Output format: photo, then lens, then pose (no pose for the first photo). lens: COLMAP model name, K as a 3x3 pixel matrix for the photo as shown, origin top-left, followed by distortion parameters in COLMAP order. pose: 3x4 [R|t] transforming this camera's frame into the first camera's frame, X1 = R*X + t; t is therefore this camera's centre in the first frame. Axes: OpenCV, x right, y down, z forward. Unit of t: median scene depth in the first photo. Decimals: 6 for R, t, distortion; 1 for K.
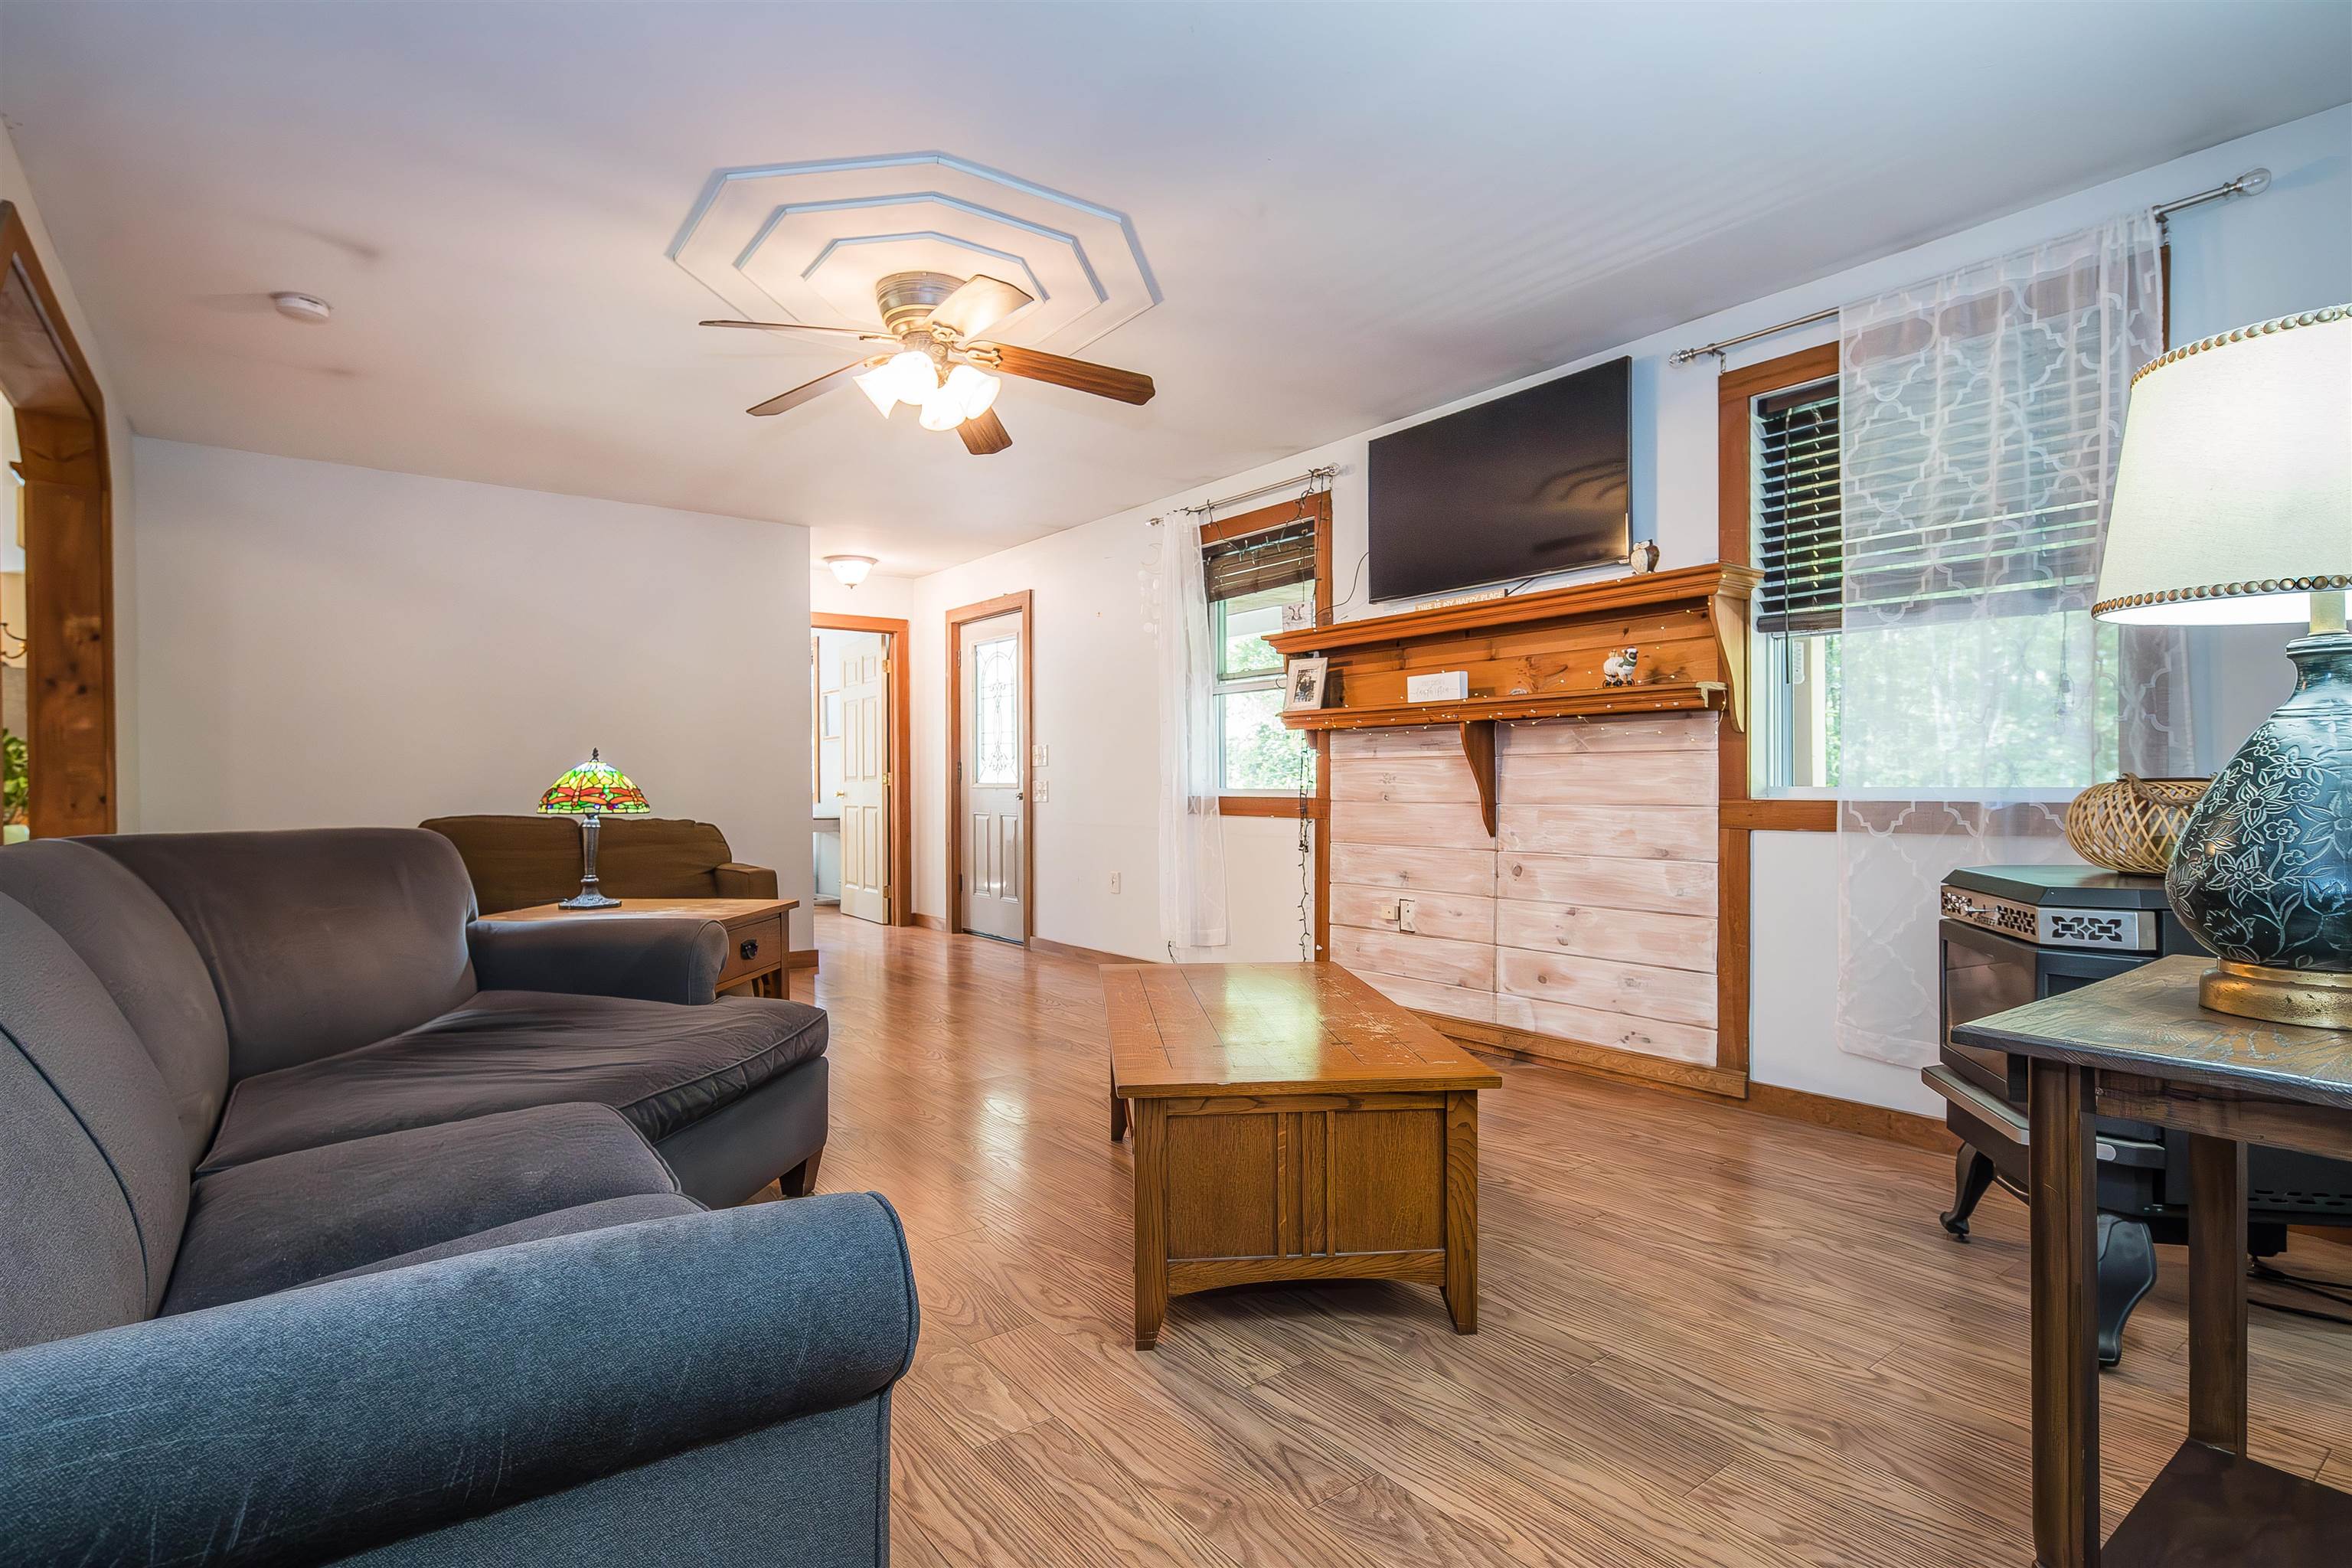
lens RADIAL K [[1162.1, 0, 1180.1], [0, 1162.1, 790.8], [0, 0, 1]] dist [0.006573, -0.002580]
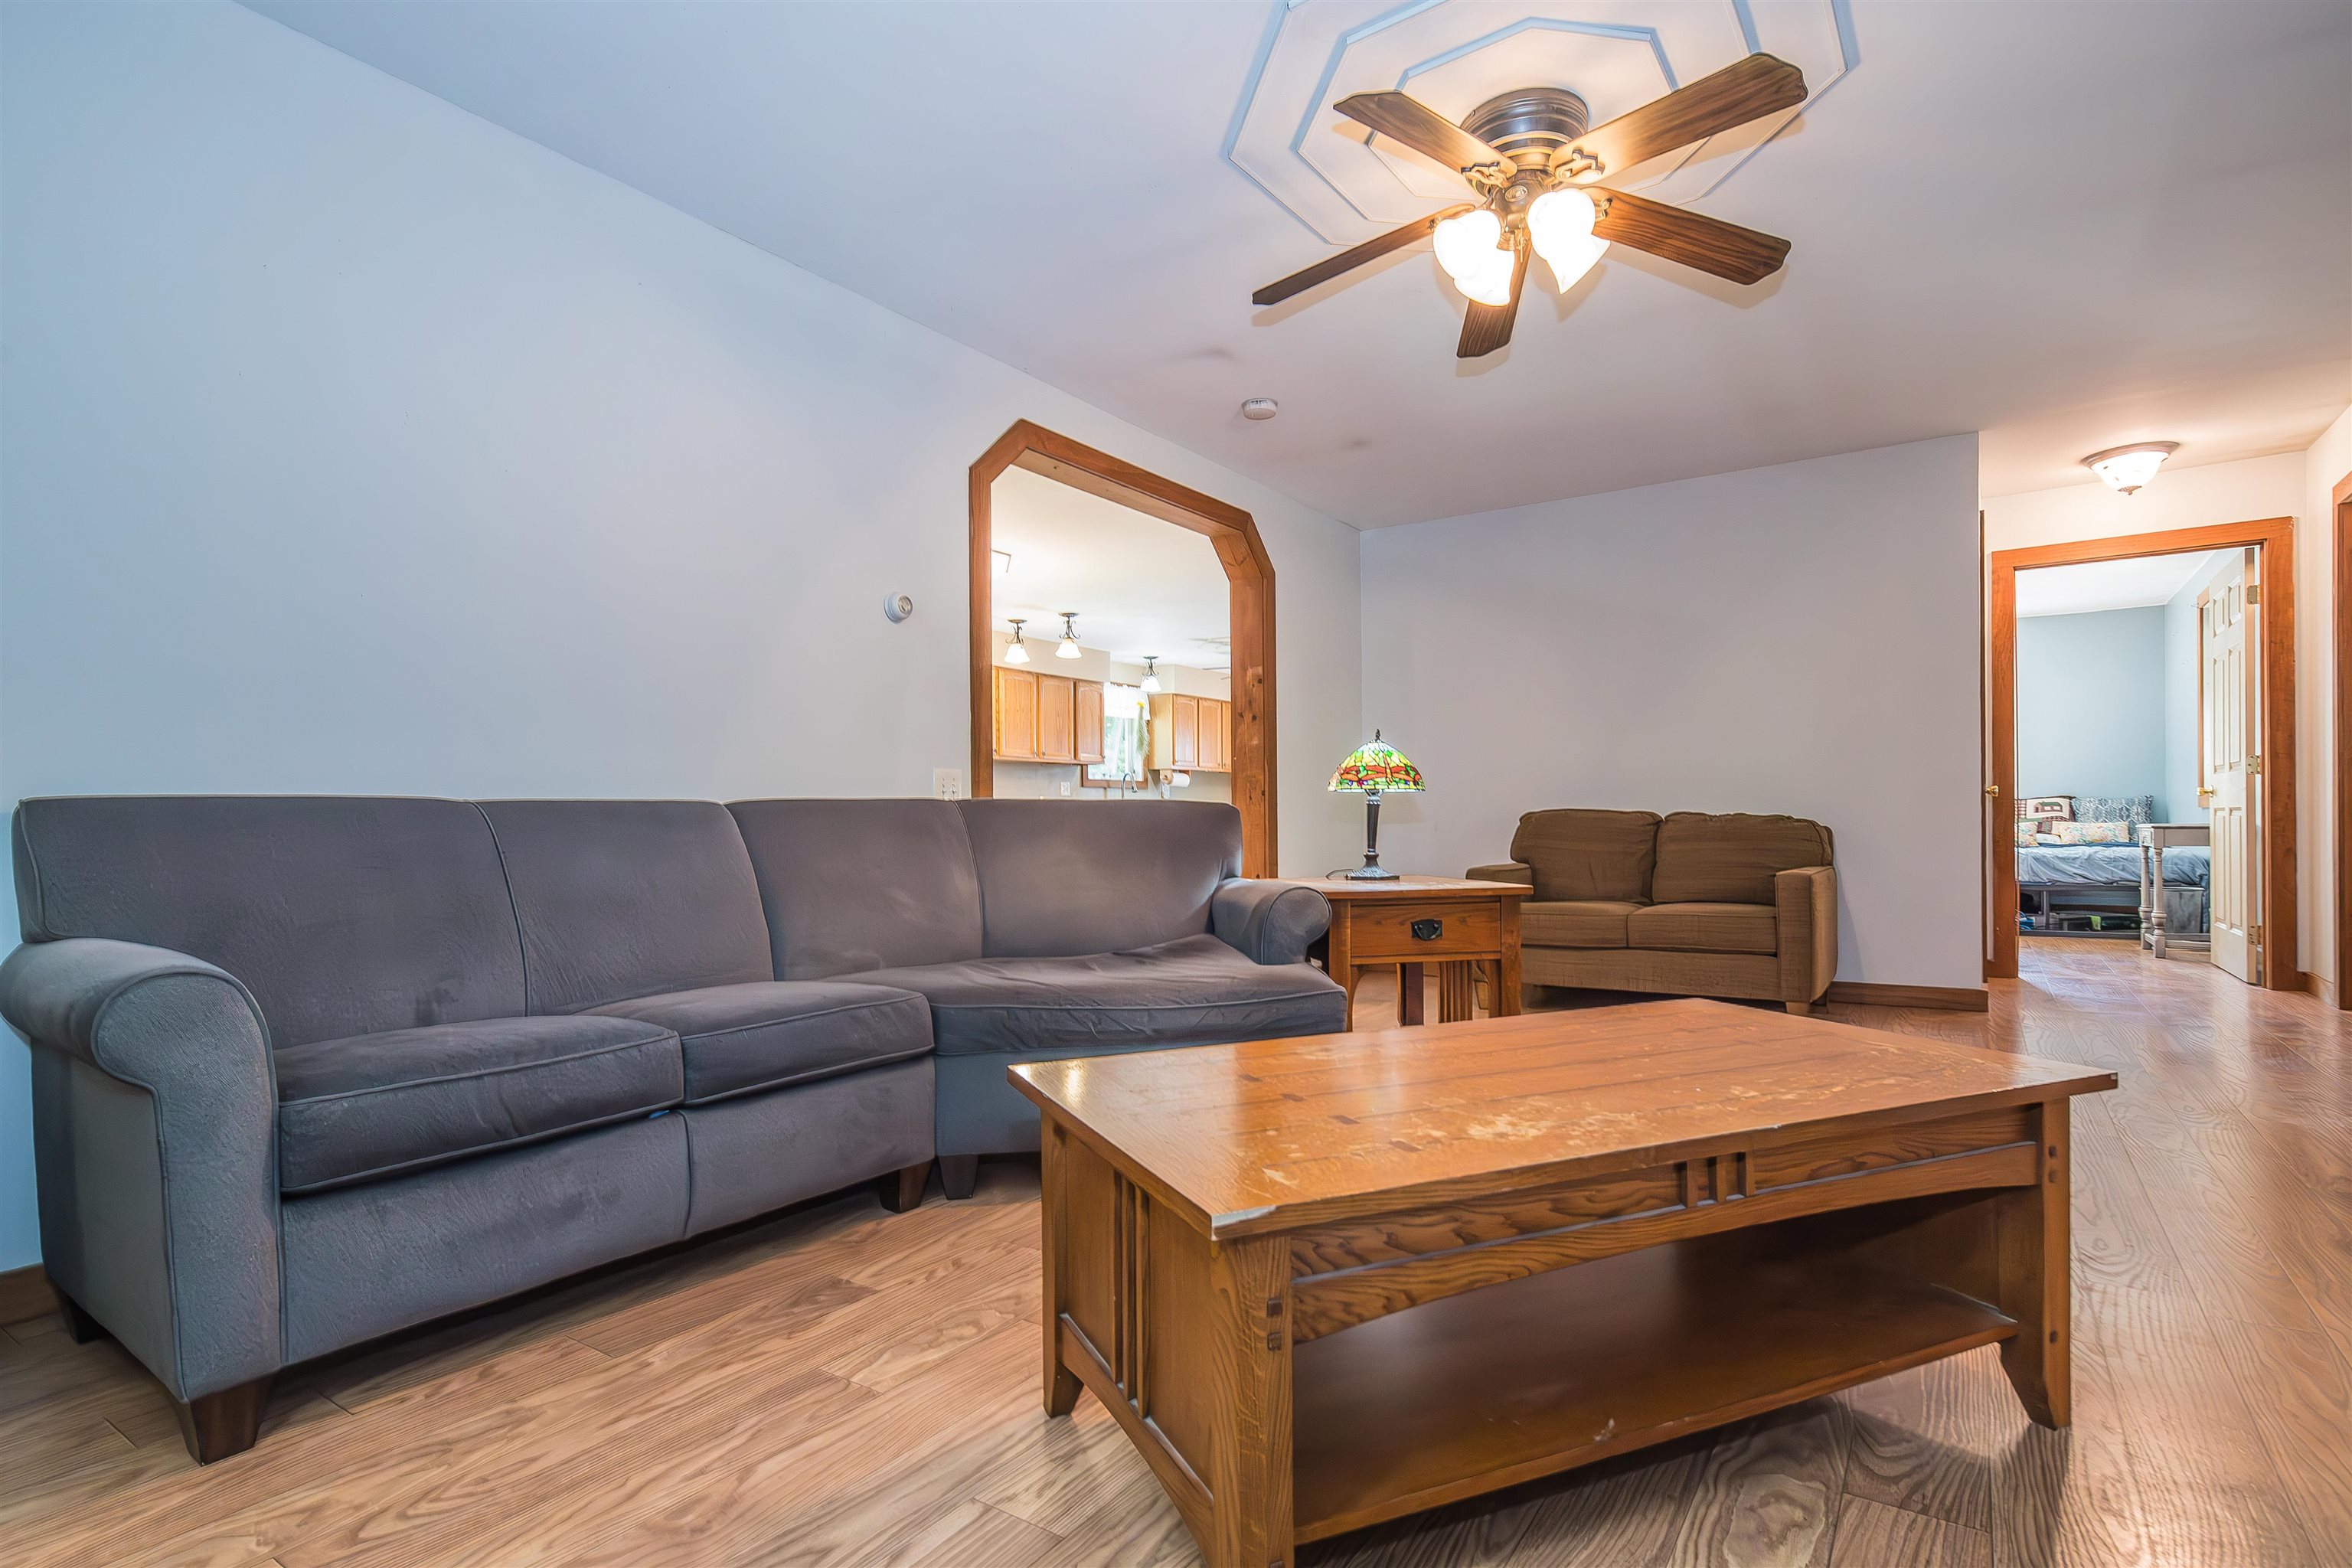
lens RADIAL K [[1162.1, 0, 1167.9], [0, 1162.1, 801.1], [0, 0, 1]] dist [0.006573, -0.002580]
pose [[0.306295, -0.019608, -0.951735, 0.405642], [0.003842, 0.999805, -0.019362, 0.044826], [0.951929, 0.002274, 0.306311, 0.451863]]
